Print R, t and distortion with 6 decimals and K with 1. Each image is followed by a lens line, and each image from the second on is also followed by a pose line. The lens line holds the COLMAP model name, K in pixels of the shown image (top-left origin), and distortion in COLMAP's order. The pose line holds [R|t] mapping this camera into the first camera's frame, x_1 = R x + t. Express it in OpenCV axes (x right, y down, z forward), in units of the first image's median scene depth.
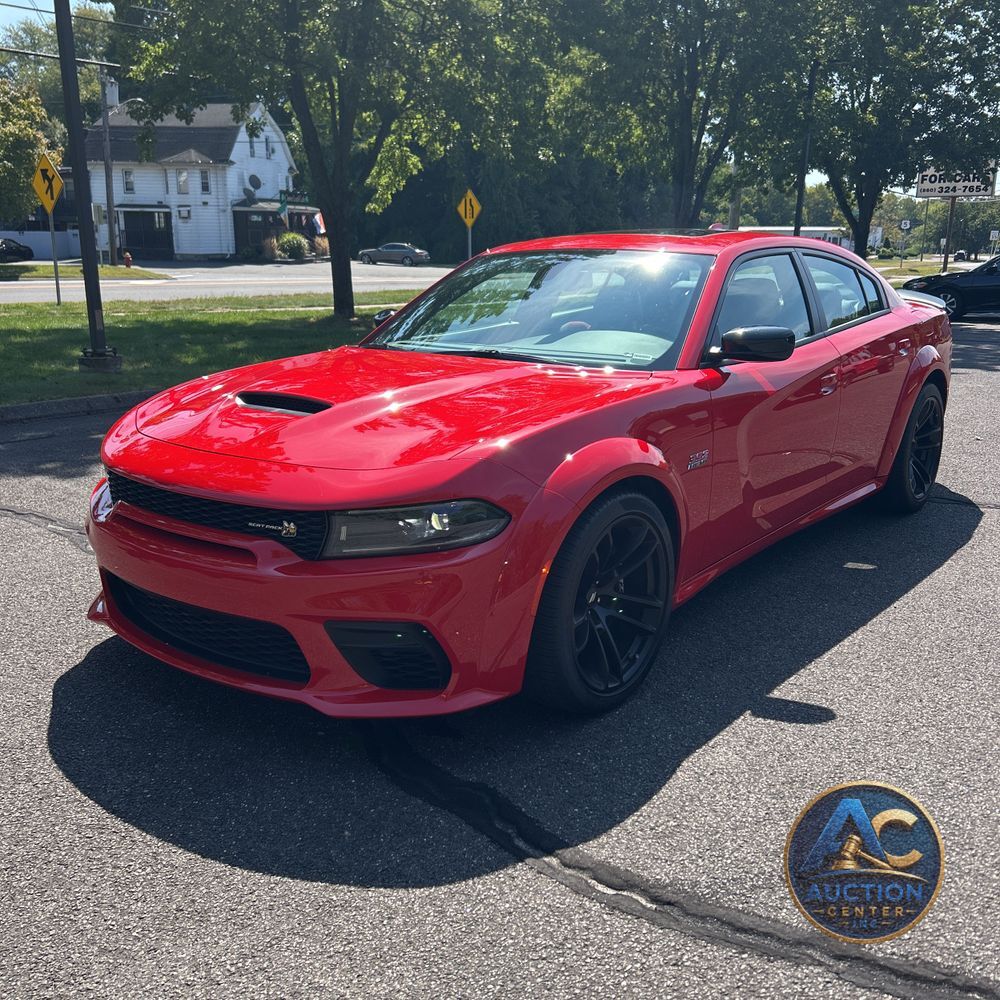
lens RADIAL K [[1005.0, 0, 500.0], [0, 1005.0, 500.0], [0, 0, 1]] dist [0.018452, -0.002348]
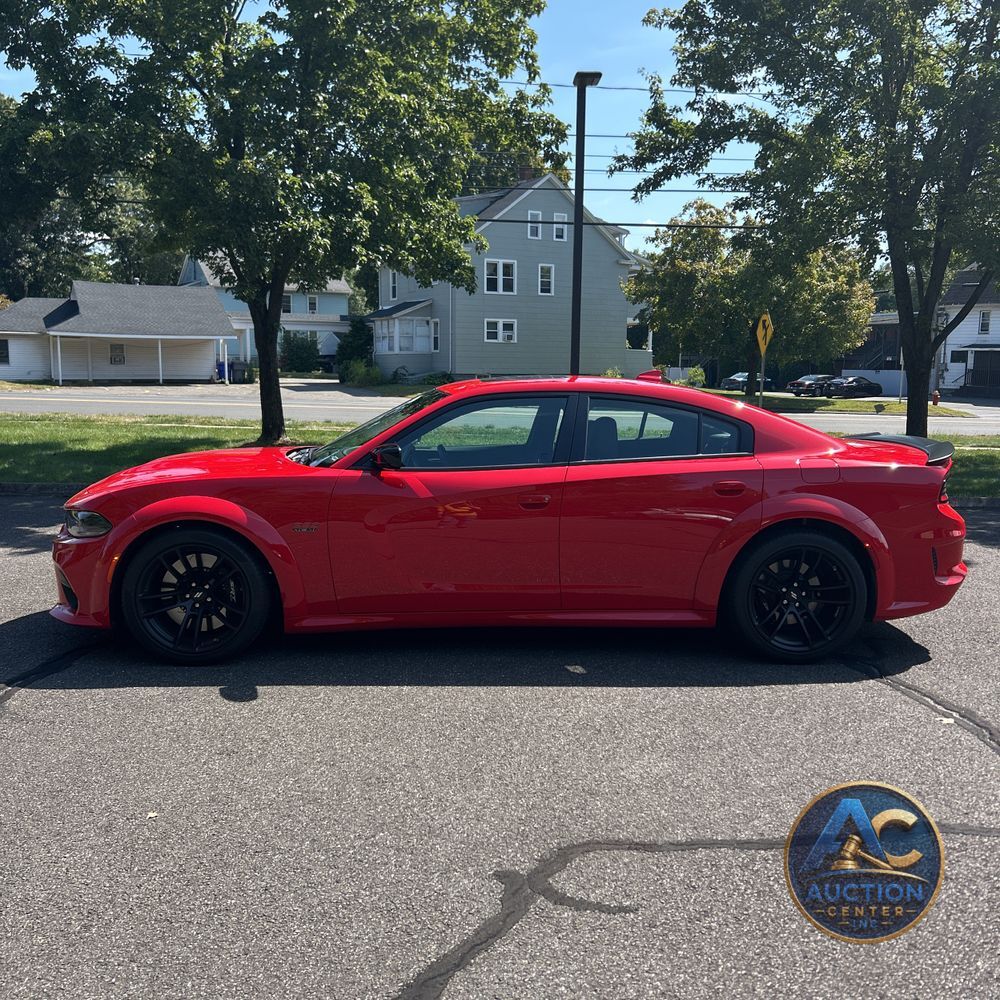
lens RADIAL K [[986.5, 0, 500.0], [0, 986.5, 500.0], [0, 0, 1]] dist [0.104164, -0.241246]
pose [[0.664623, 0.098964, -0.740596, 0.105415], [-0.194258, 0.979991, -0.043376, -0.005220], [0.721485, 0.172695, 0.670549, 0.016318]]
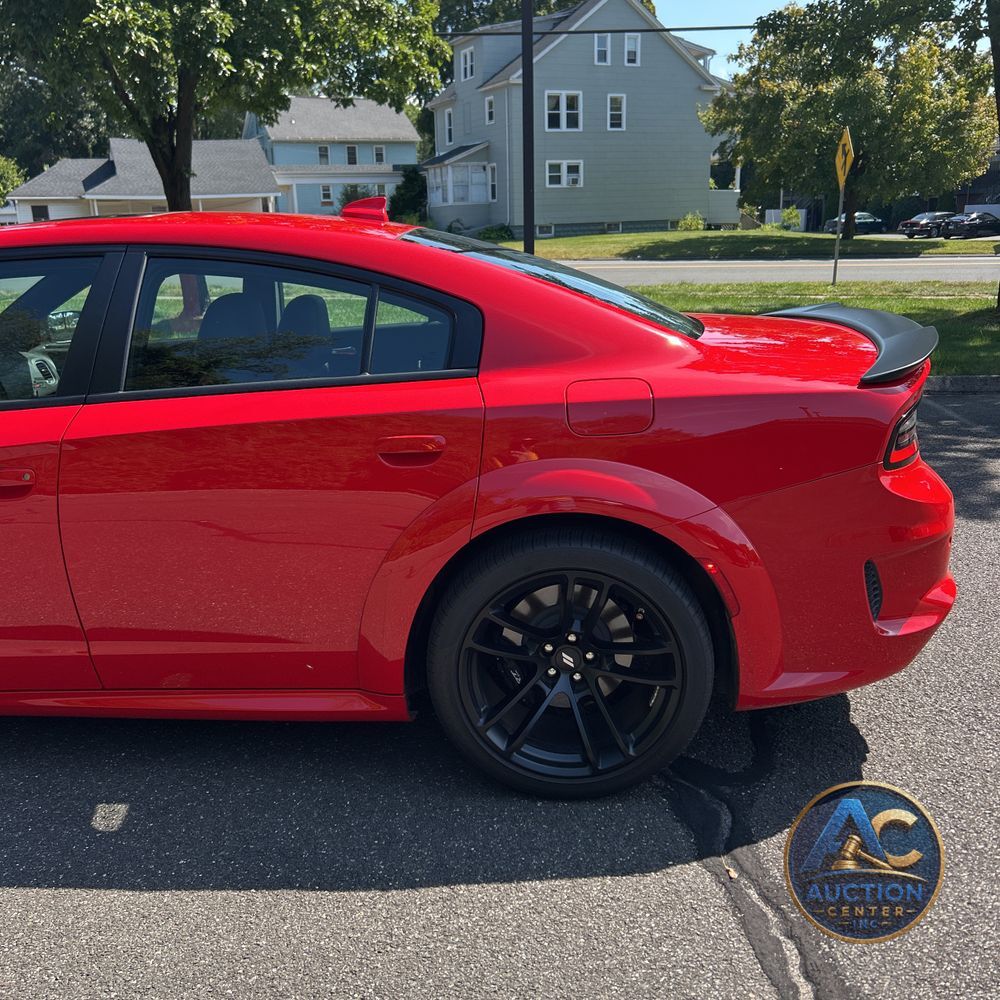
lens RADIAL K [[1012.2, 0, 484.3], [0, 1012.2, 497.6], [0, 0, 1]] dist [0.017470, 0.001443]
pose [[0.581089, 0.194024, -0.790374, 0.085319], [-0.177584, 0.977992, 0.109520, -0.019798], [0.794229, 0.076717, 0.602756, 0.078558]]
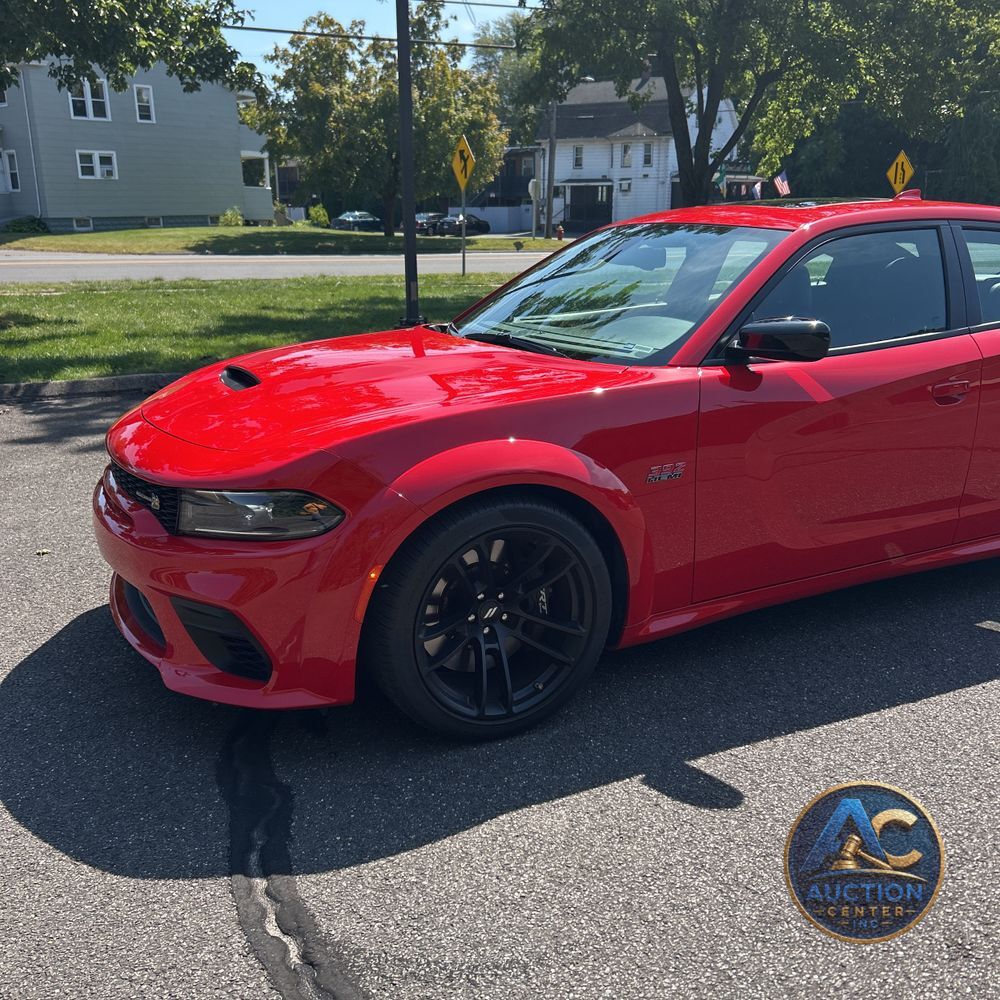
lens RADIAL K [[1000.9, 0, 484.5], [0, 1000.9, 496.0], [0, 0, 1]] dist [0.026170, -0.033456]
pose [[0.902294, 0.104445, -0.418278, 0.029953], [-0.094236, 0.994530, 0.045054, -0.003164], [0.420695, -0.001235, 0.907201, 0.012109]]
